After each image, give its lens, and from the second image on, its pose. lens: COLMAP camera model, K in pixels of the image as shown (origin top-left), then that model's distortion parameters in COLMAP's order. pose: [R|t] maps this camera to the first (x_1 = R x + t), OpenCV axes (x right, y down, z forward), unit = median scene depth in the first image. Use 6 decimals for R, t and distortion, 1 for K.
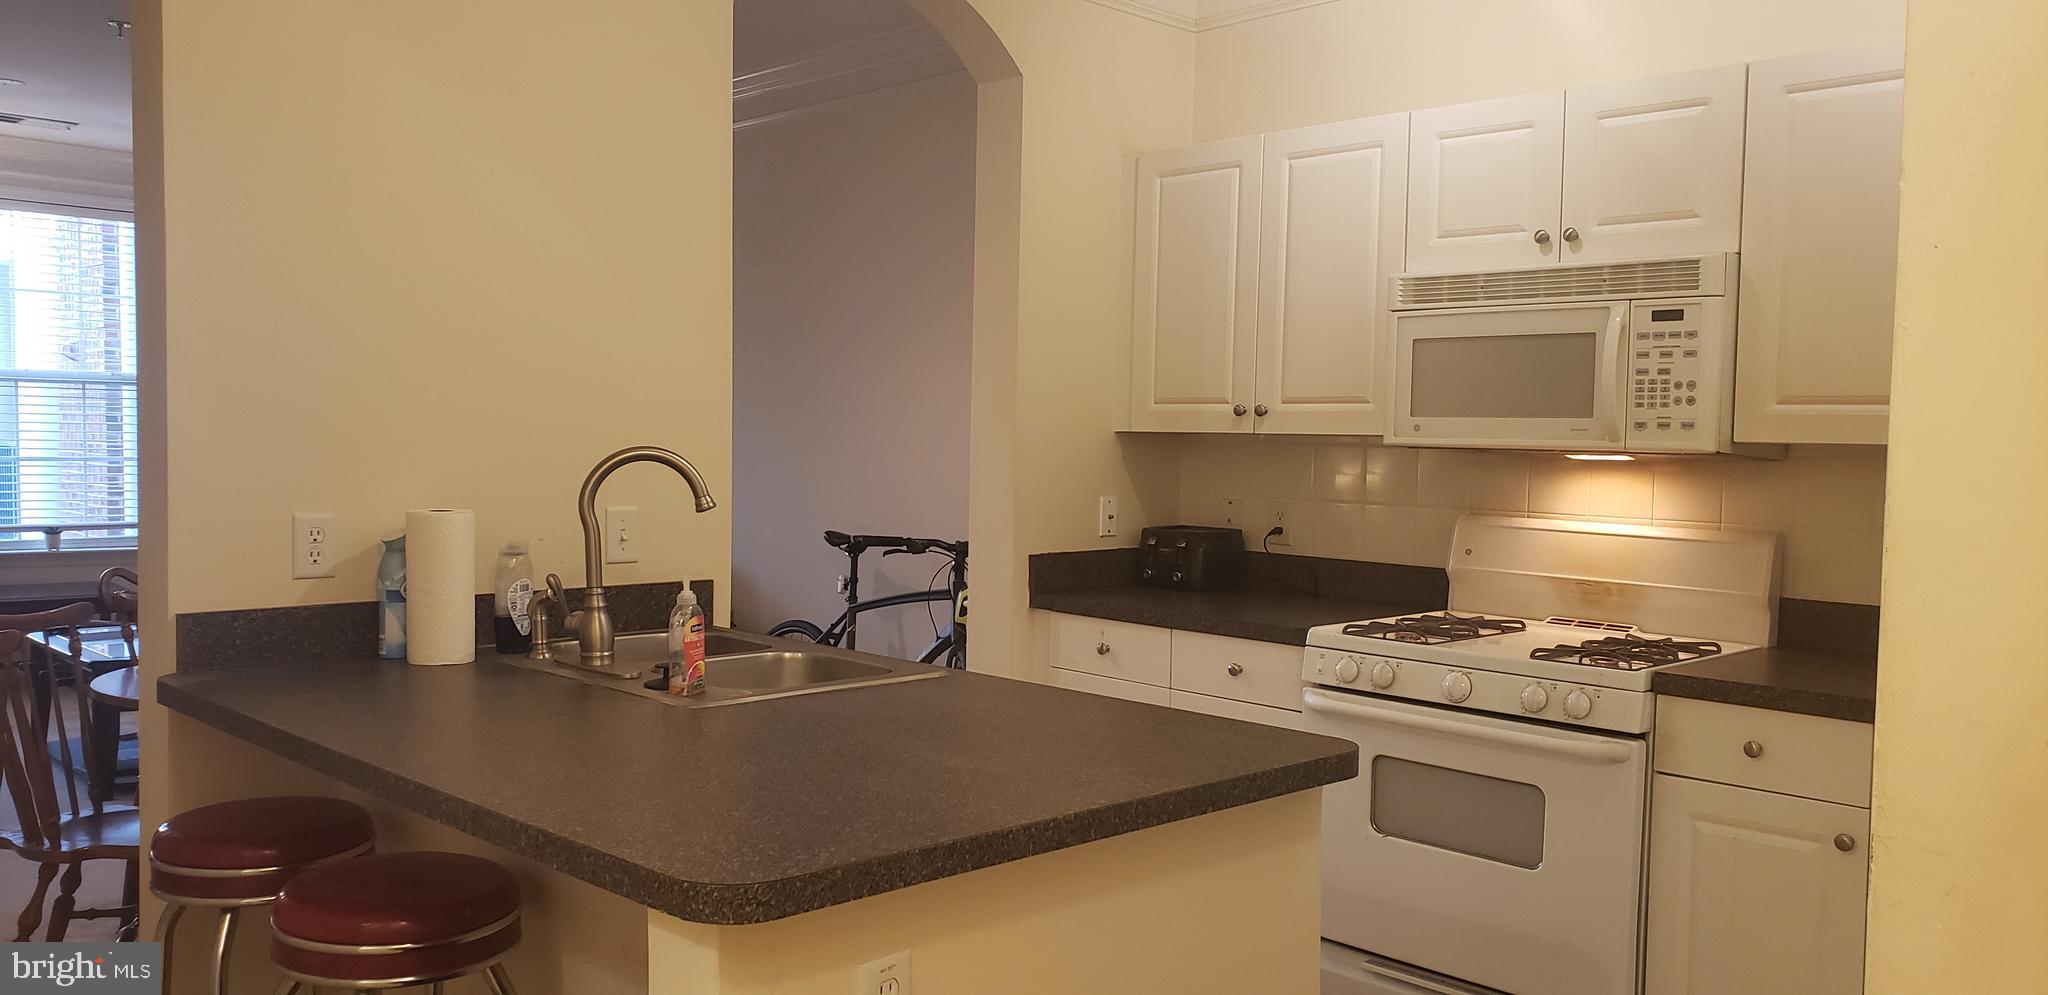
lens RADIAL K [[1605.8, 0, 1024.0], [0, 1605.8, 497.5], [0, 0, 1]] dist [-0.001937, -0.004543]
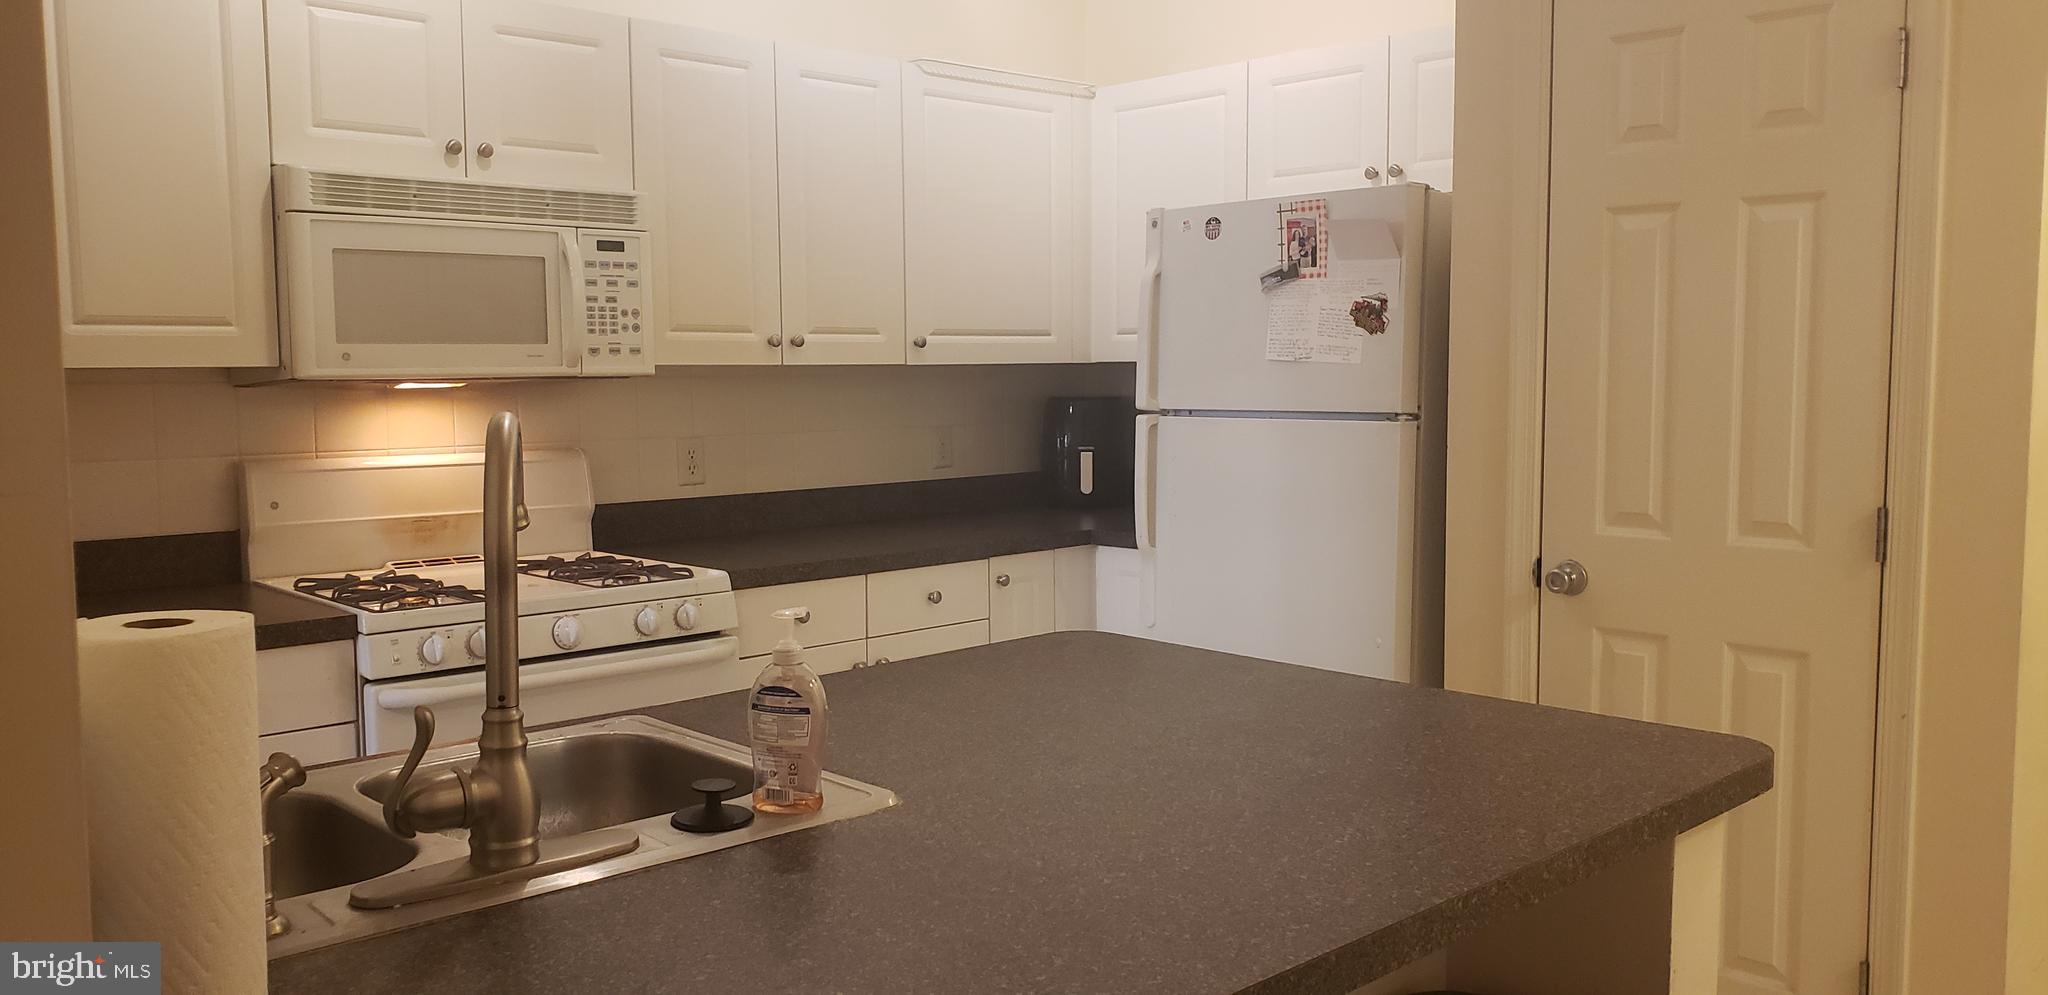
lens RADIAL K [[1605.8, 0, 1024.0], [0, 1605.8, 497.5], [0, 0, 1]] dist [-0.001937, -0.004543]
pose [[-0.009858, -0.102475, 0.994687, -0.660903], [0.047040, 0.993586, 0.102828, -0.044628], [-0.998844, 0.047803, -0.004974, 0.734697]]
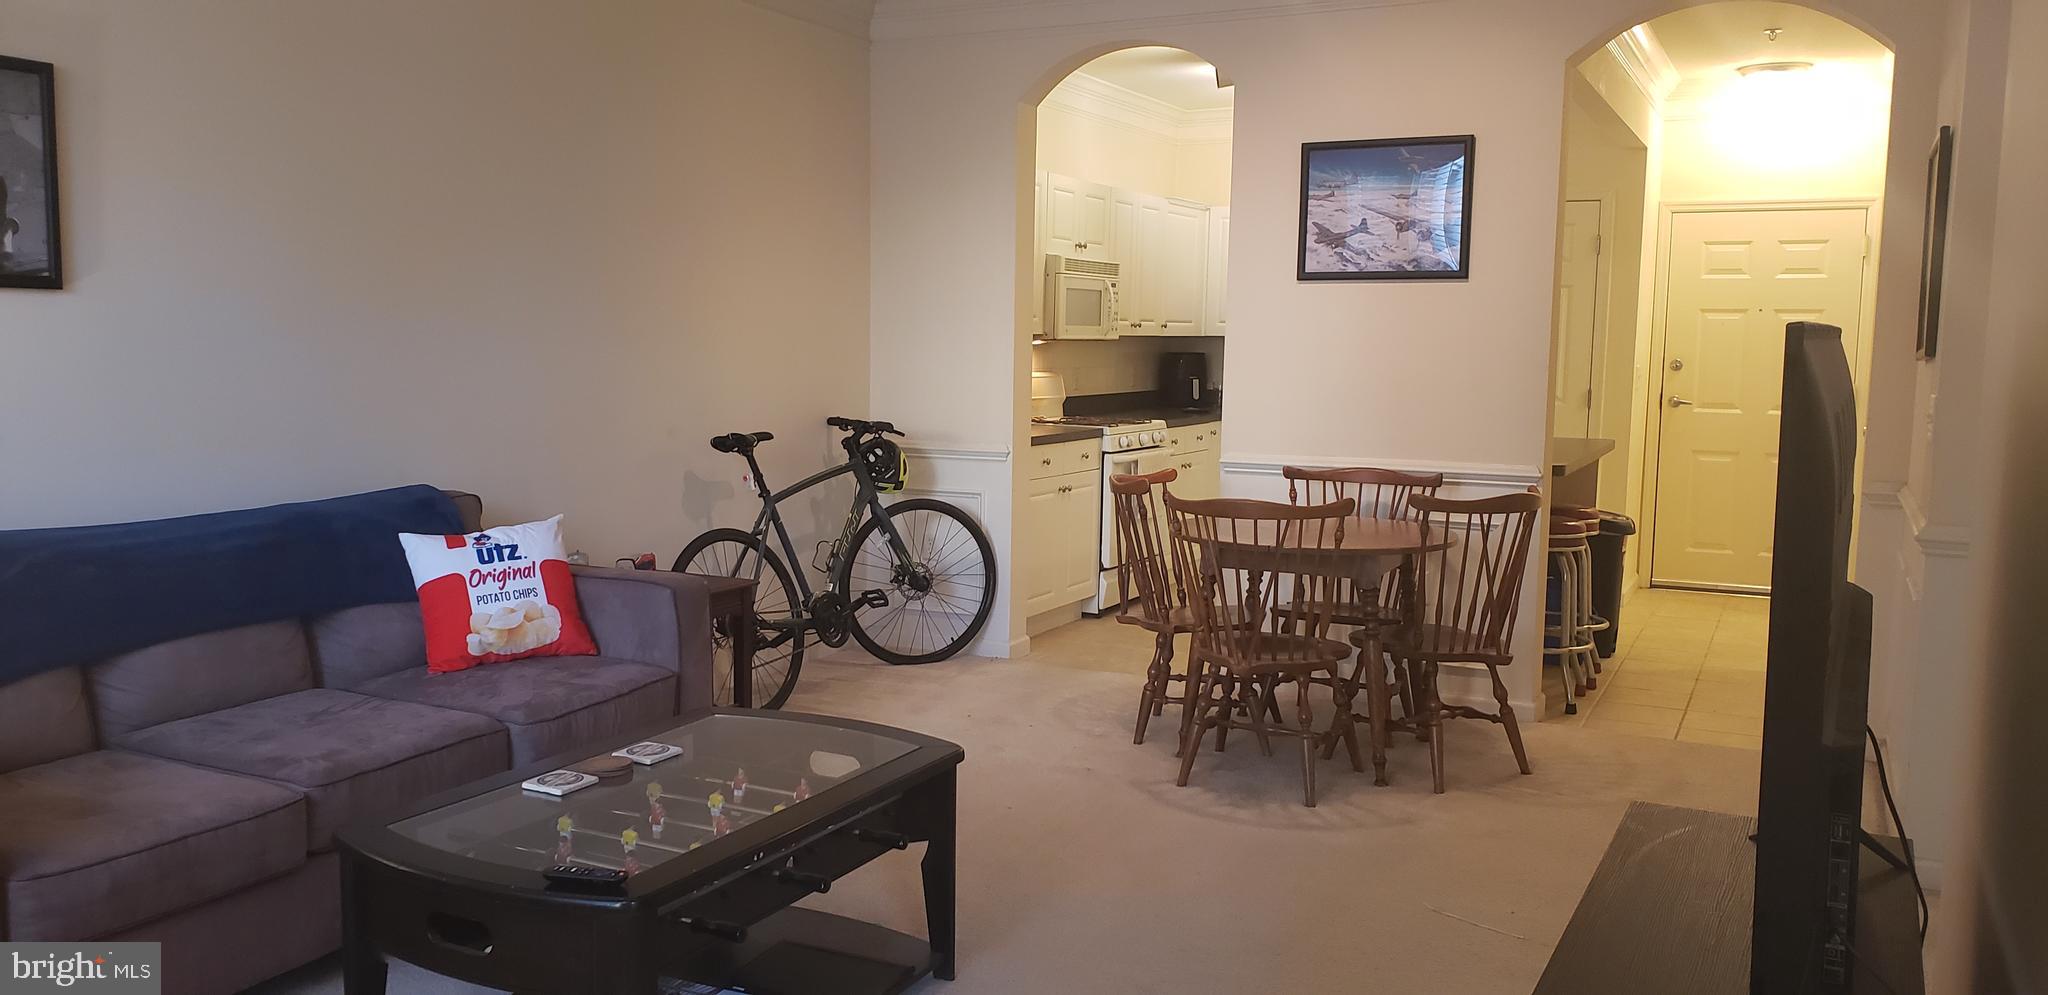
lens RADIAL K [[1605.8, 0, 1024.0], [0, 1605.8, 497.5], [0, 0, 1]] dist [-0.001937, -0.004543]
pose [[-0.326638, -0.120267, 0.937467, -1.943495], [0.020993, 0.990703, 0.134411, -0.123576], [-0.944916, 0.063584, -0.321076, 1.953276]]
